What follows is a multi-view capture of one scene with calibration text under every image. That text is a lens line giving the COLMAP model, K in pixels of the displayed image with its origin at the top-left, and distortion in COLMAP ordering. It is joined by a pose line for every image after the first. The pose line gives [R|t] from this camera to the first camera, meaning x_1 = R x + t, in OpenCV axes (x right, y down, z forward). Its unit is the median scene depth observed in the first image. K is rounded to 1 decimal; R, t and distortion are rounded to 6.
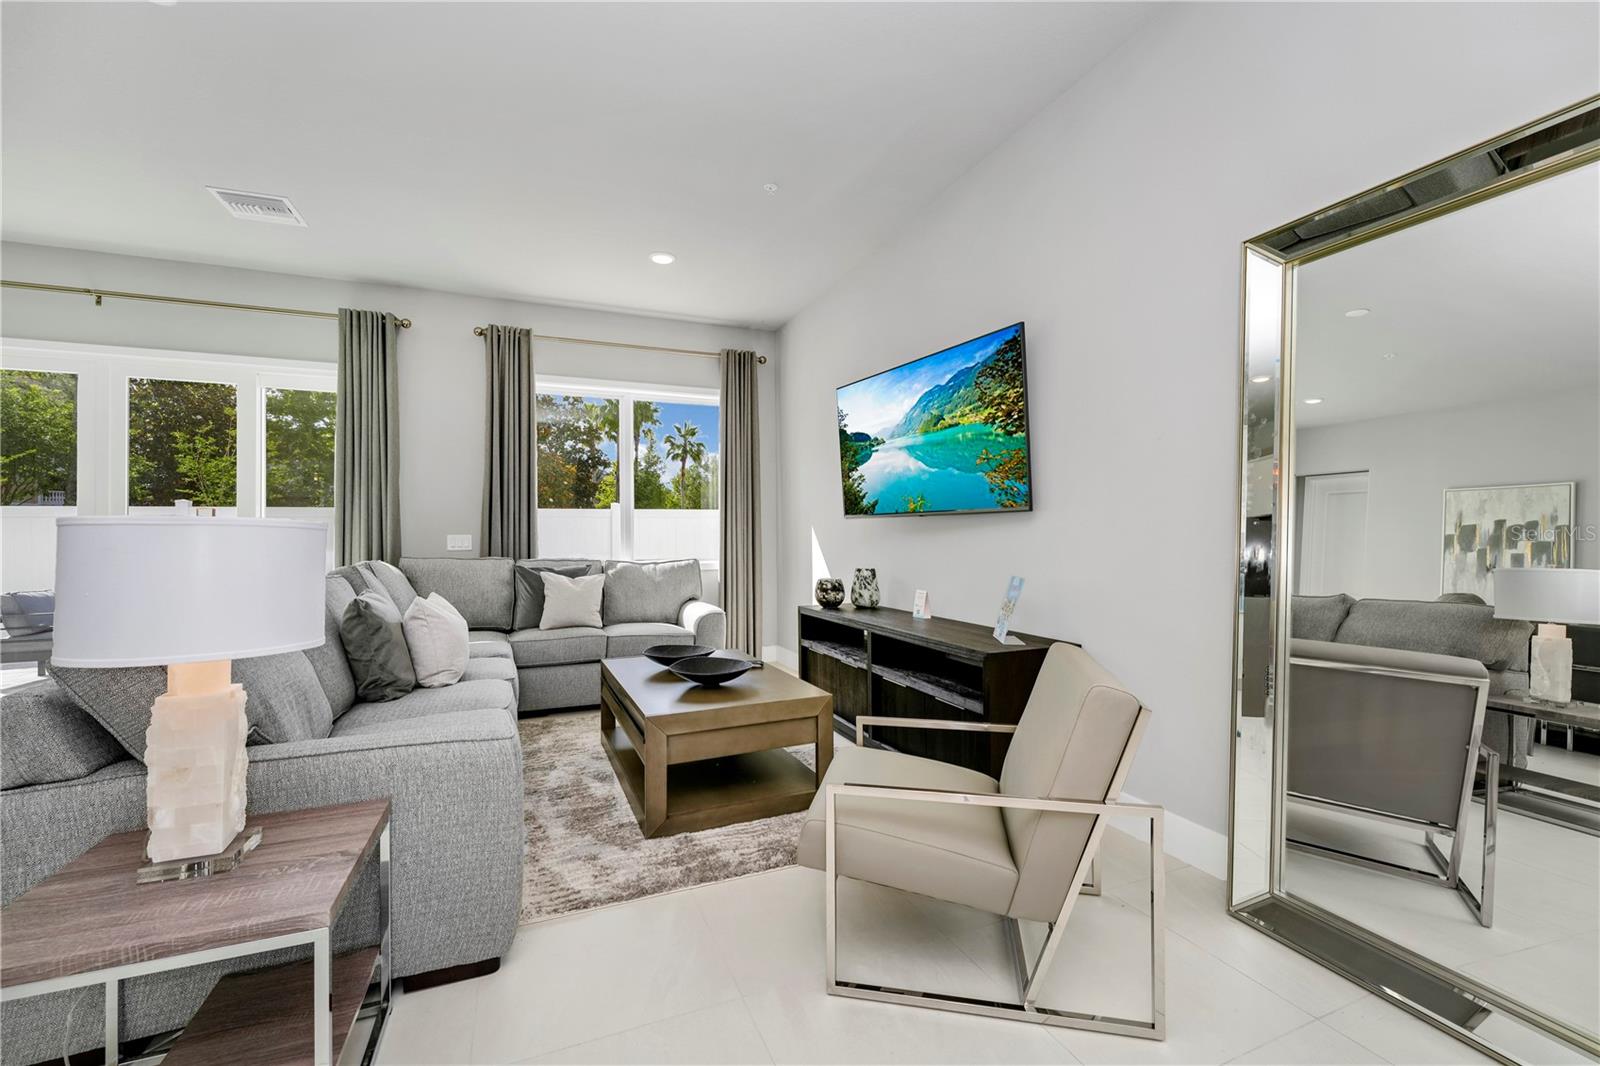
lens RADIAL K [[633.4, 0, 796.8], [0, 633.4, 537.7], [0, 0, 1]] dist [-0.004600, 0.001227]
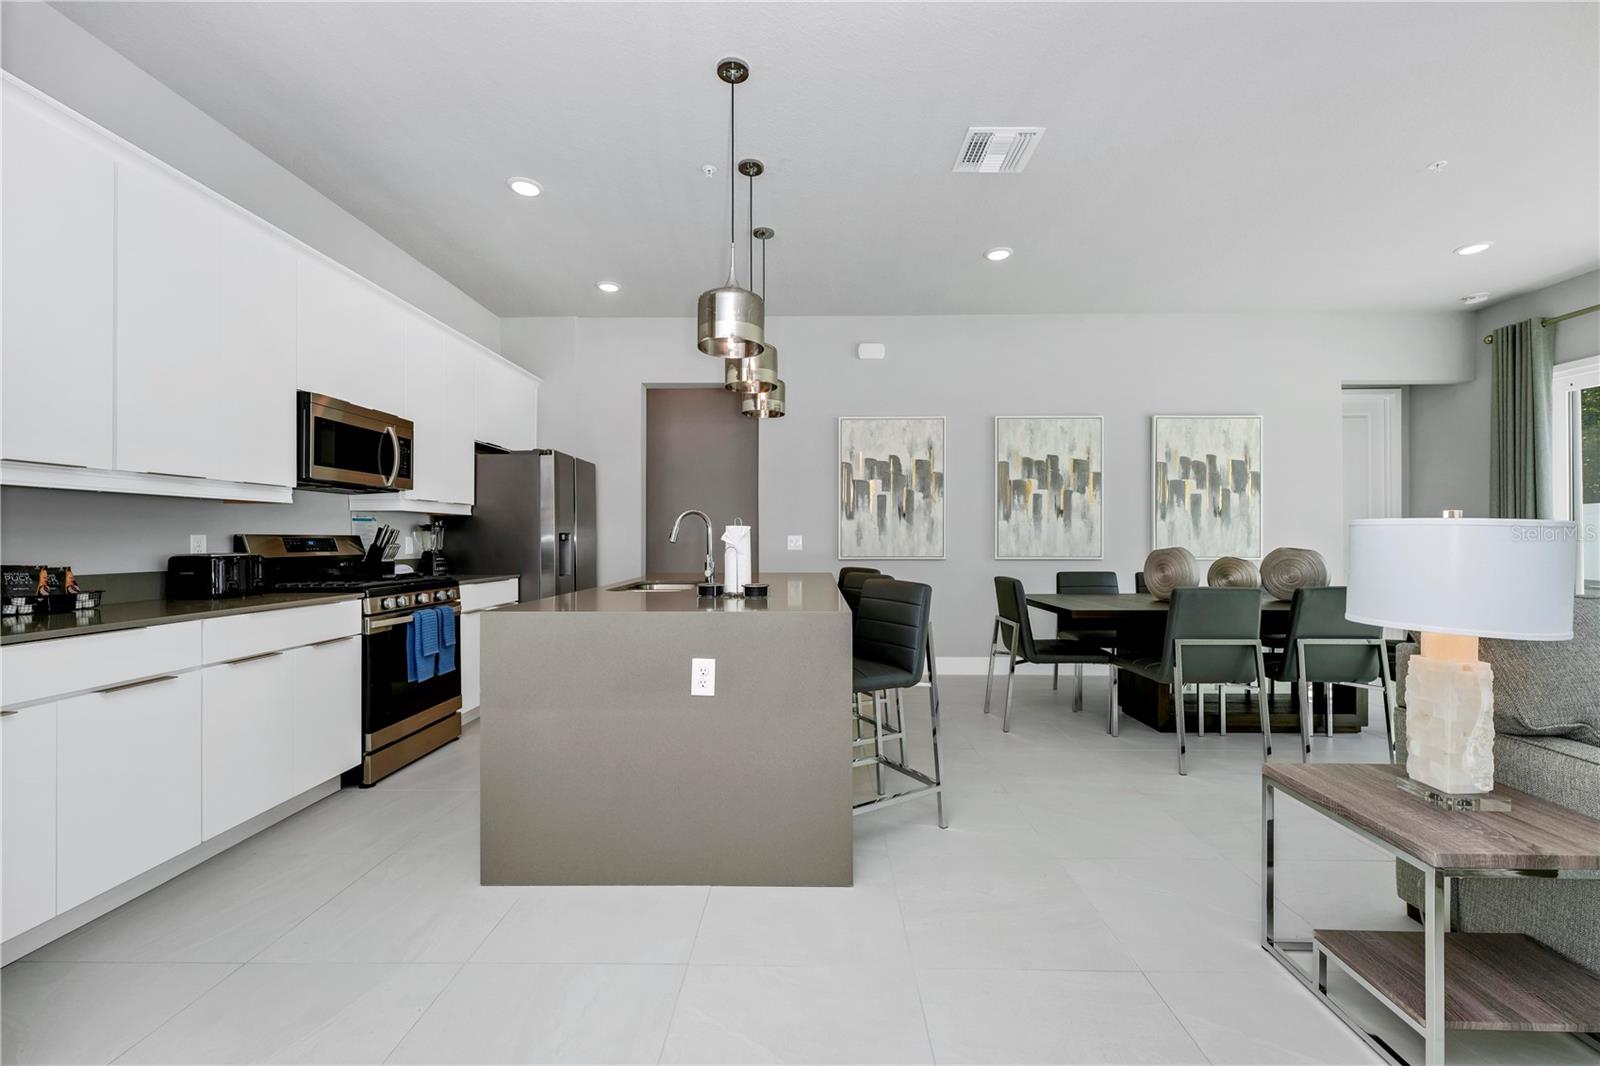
lens RADIAL K [[675.9, 0, 798.2], [0, 675.9, 535.6], [0, 0, 1]] dist [0.004857, -0.002275]
pose [[-0.406732, -0.005558, -0.913531, 0.867510], [-0.001680, 0.999984, -0.005337, 0.018207], [0.913546, -0.000636, -0.406734, 0.440025]]
